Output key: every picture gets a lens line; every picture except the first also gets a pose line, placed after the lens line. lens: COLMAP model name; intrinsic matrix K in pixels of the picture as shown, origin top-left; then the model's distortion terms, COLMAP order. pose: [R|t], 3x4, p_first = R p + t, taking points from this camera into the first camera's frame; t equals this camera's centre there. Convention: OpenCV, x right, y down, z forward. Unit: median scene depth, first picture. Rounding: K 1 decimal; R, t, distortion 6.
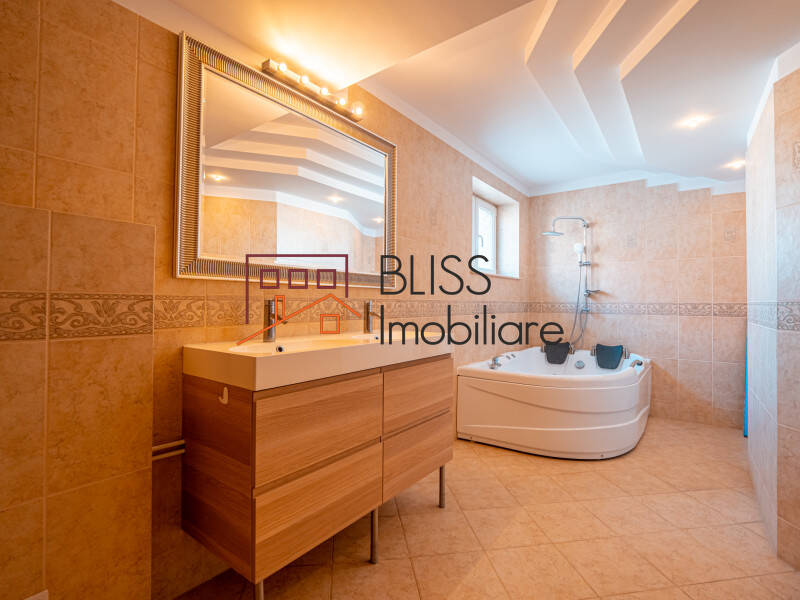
lens RADIAL K [[386.1, 0, 400.7], [0, 386.1, 297.2], [0, 0, 1]] dist [-0.015850, 0.000404]
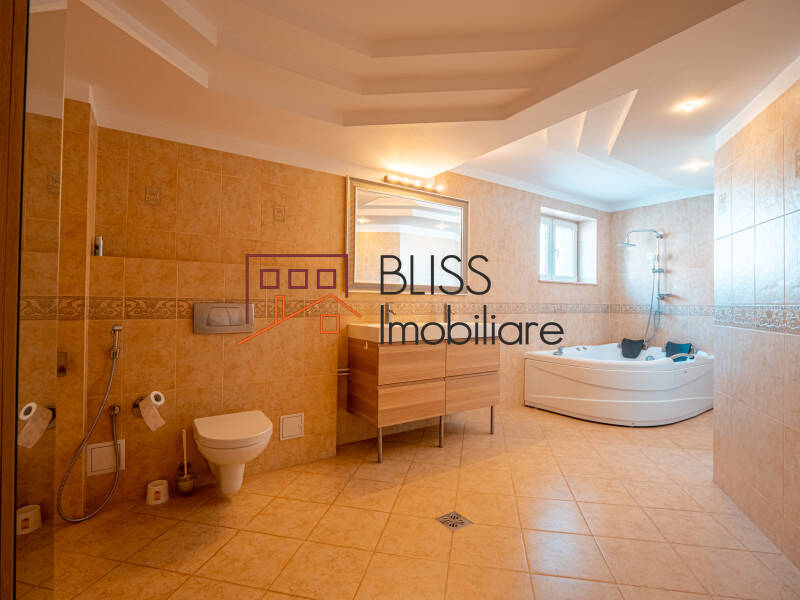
lens RADIAL K [[386.1, 0, 402.6], [0, 386.1, 300.9], [0, 0, 1]] dist [-0.015850, 0.000404]
pose [[0.944286, 0.002483, -0.329117, 0.216491], [-0.000201, 0.999976, 0.006966, -0.007949], [0.329127, -0.006512, 0.944263, -0.472757]]
